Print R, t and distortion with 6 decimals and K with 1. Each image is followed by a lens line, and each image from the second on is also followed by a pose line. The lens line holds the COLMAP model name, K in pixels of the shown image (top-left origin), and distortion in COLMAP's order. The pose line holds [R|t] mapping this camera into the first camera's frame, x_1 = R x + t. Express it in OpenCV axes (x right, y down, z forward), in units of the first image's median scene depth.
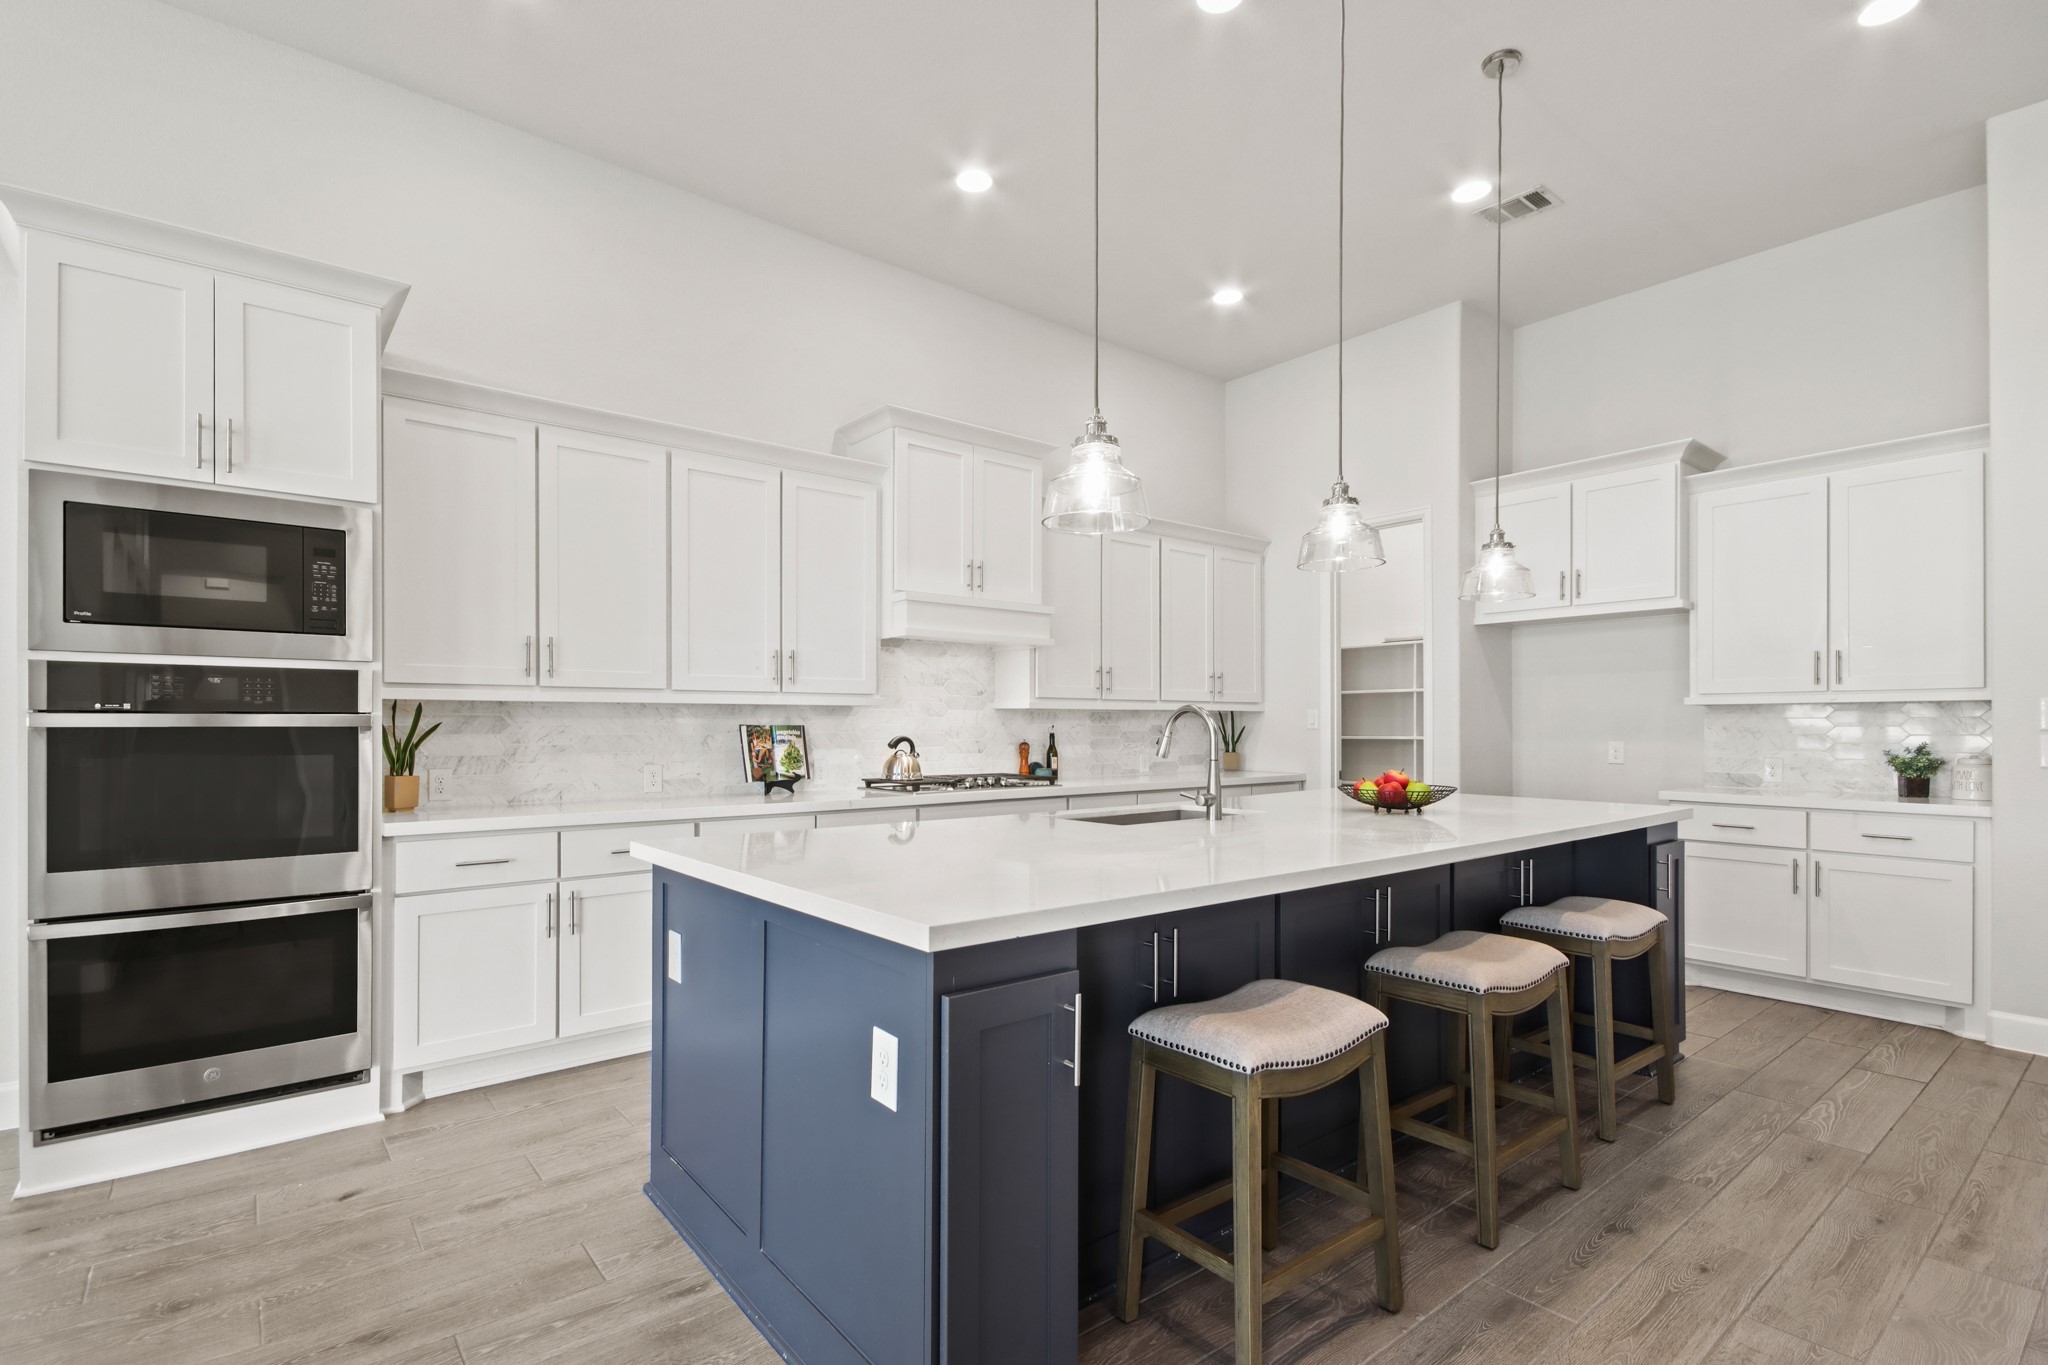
lens RADIAL K [[945.2, 0, 1017.6], [0, 945.2, 724.0], [0, 0, 1]] dist [0.017378, -0.005117]
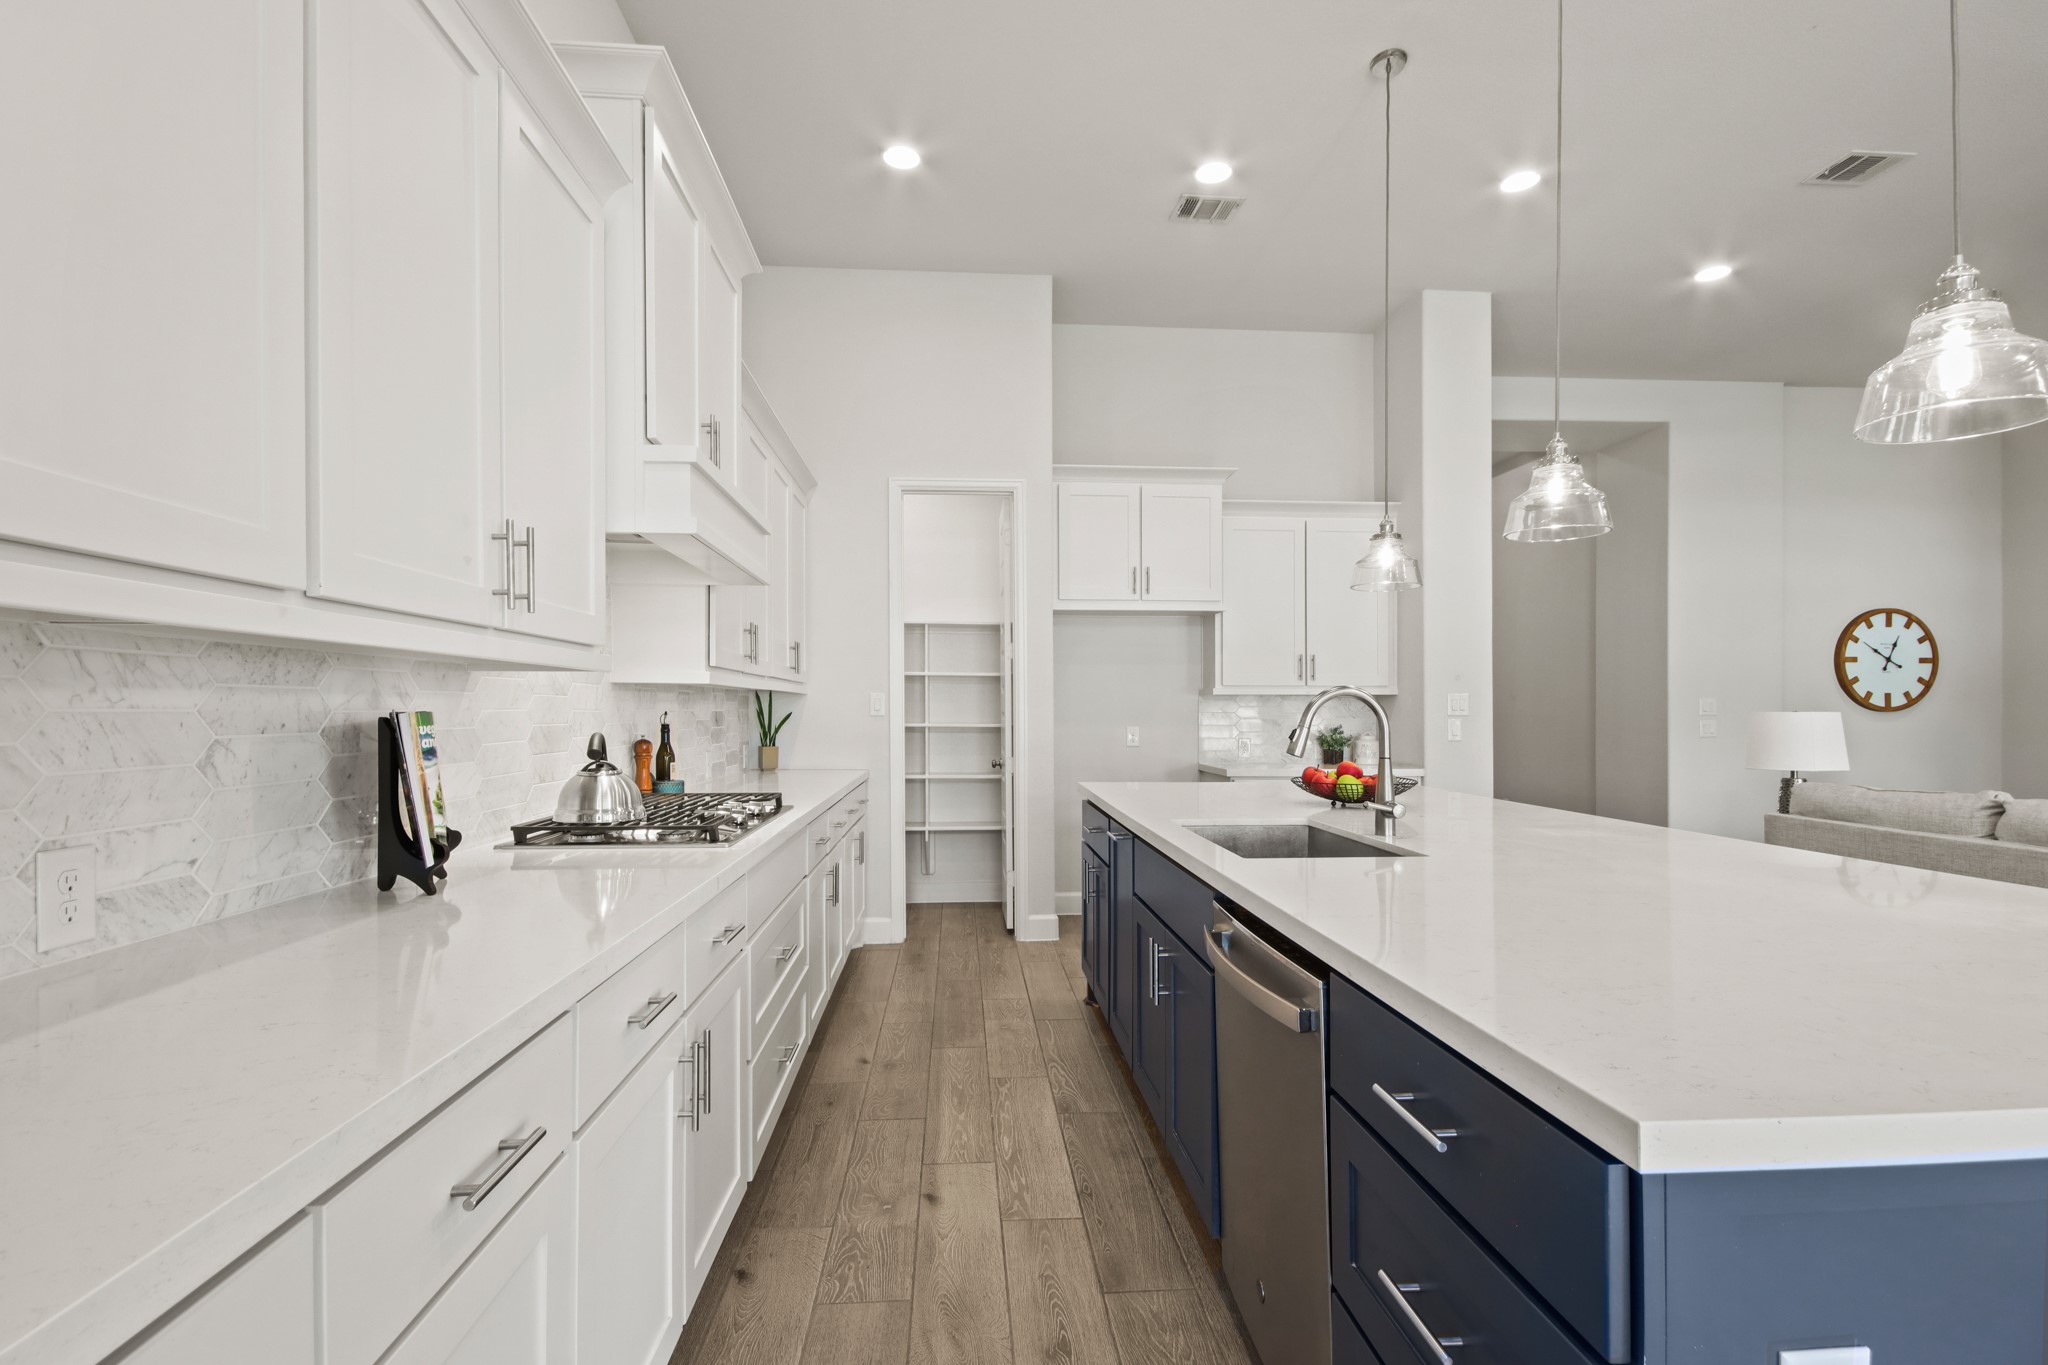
lens RADIAL K [[945.2, 0, 1017.3], [0, 945.2, 729.5], [0, 0, 1]] dist [0.017378, -0.005117]
pose [[0.577213, -0.015645, 0.816444, -0.407766], [-0.004118, 0.999748, 0.022068, -0.001113], [-0.816583, -0.016100, 0.577003, 0.534804]]
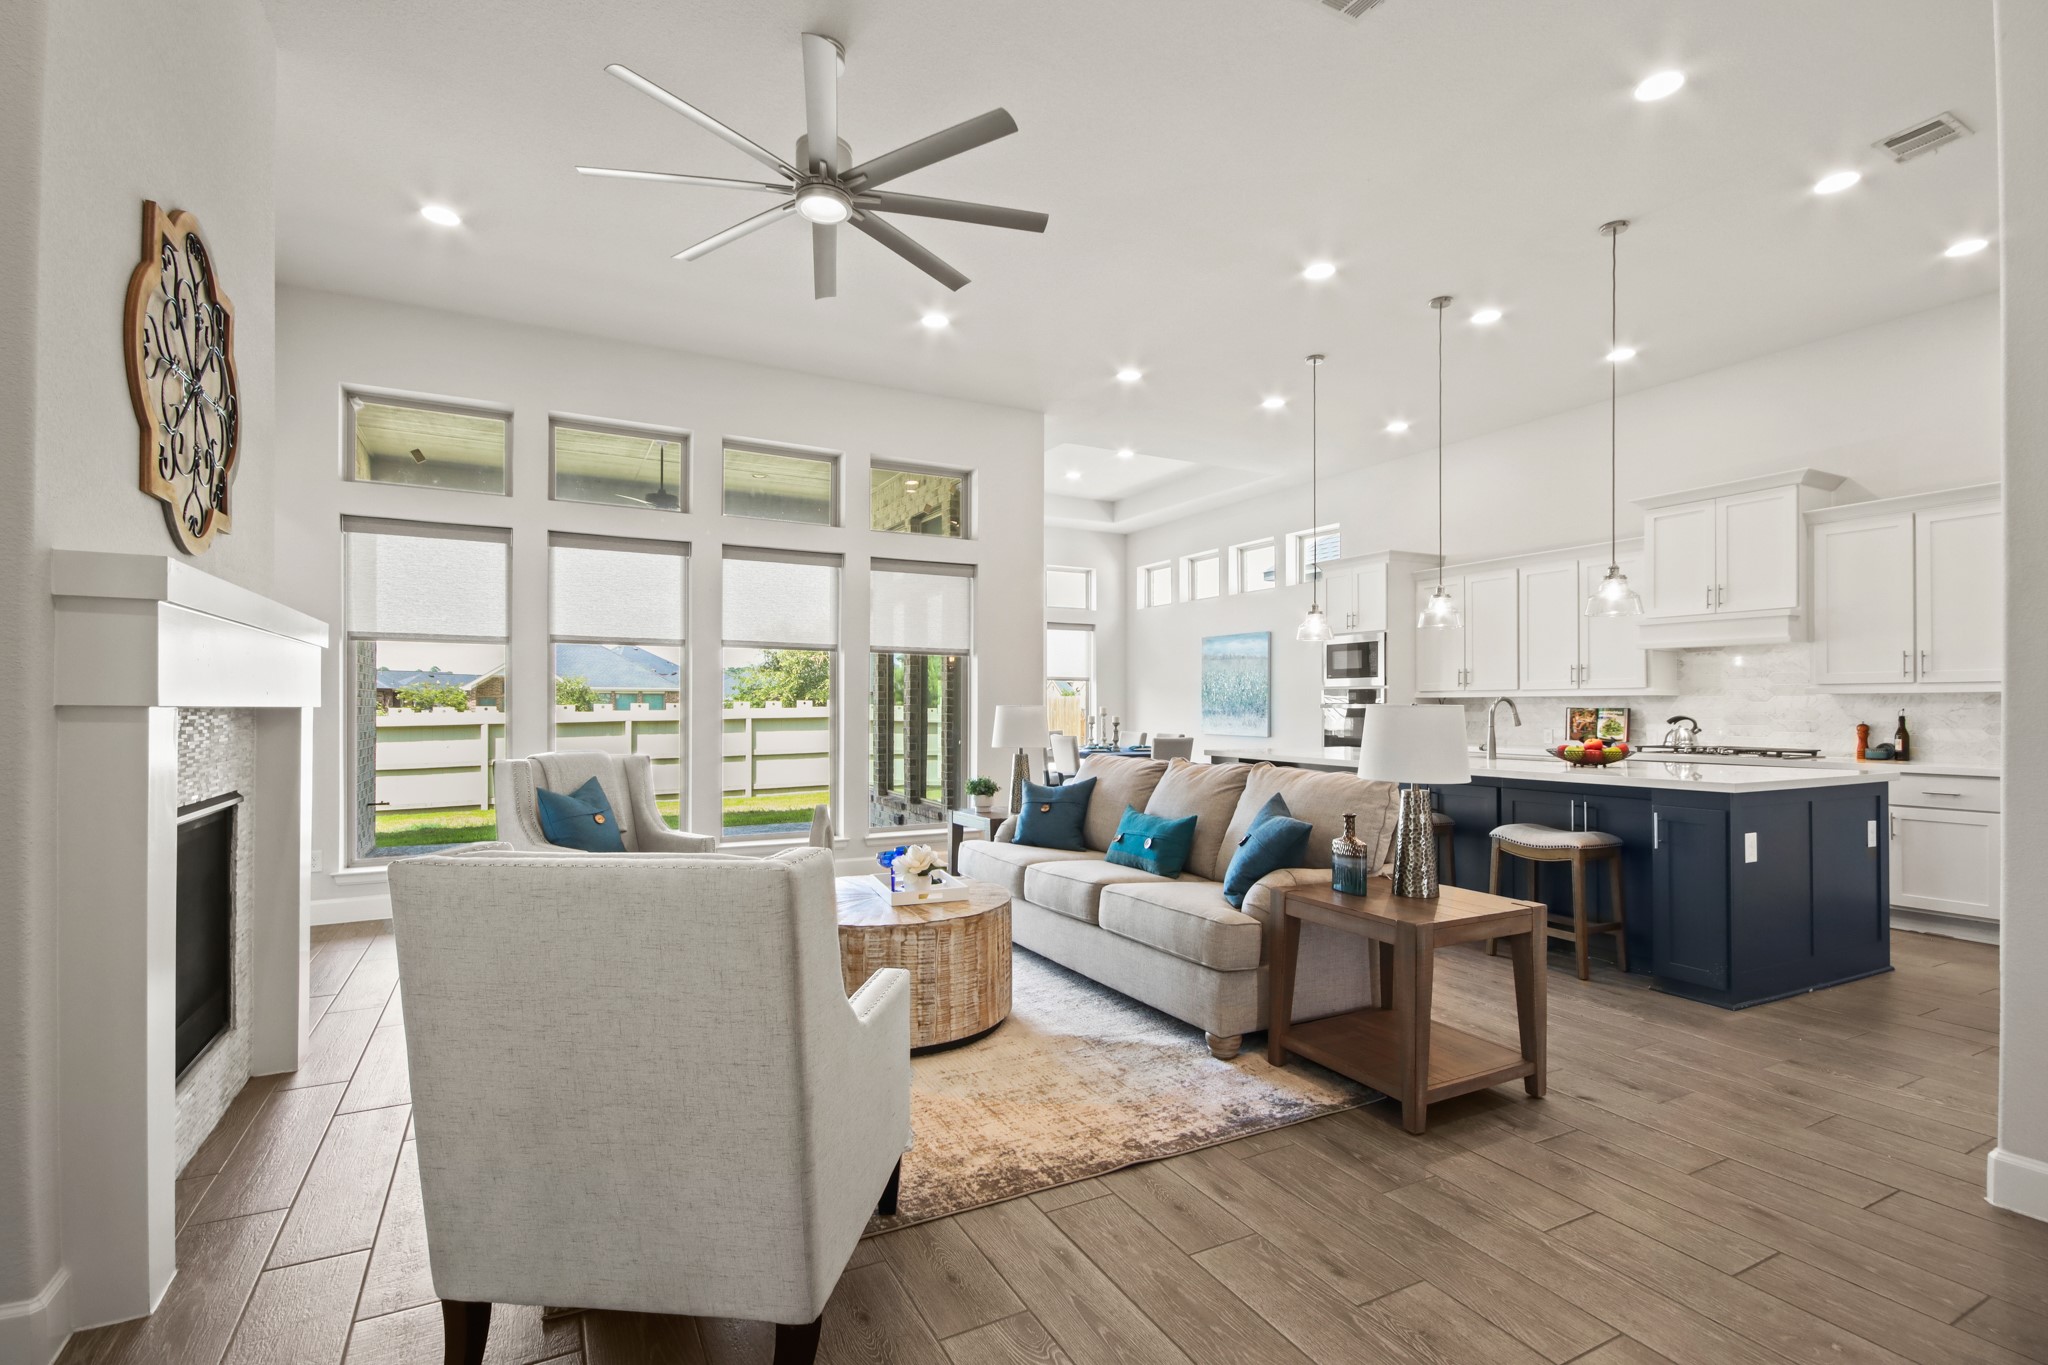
lens RADIAL K [[945.2, 0, 1032.9], [0, 945.2, 689.5], [0, 0, 1]] dist [0.017378, -0.005117]
pose [[-0.187837, -0.019972, -0.981997, 1.483156], [-0.000587, 0.999795, -0.020222, 0.002936], [0.982200, -0.003222, -0.187810, 0.314544]]
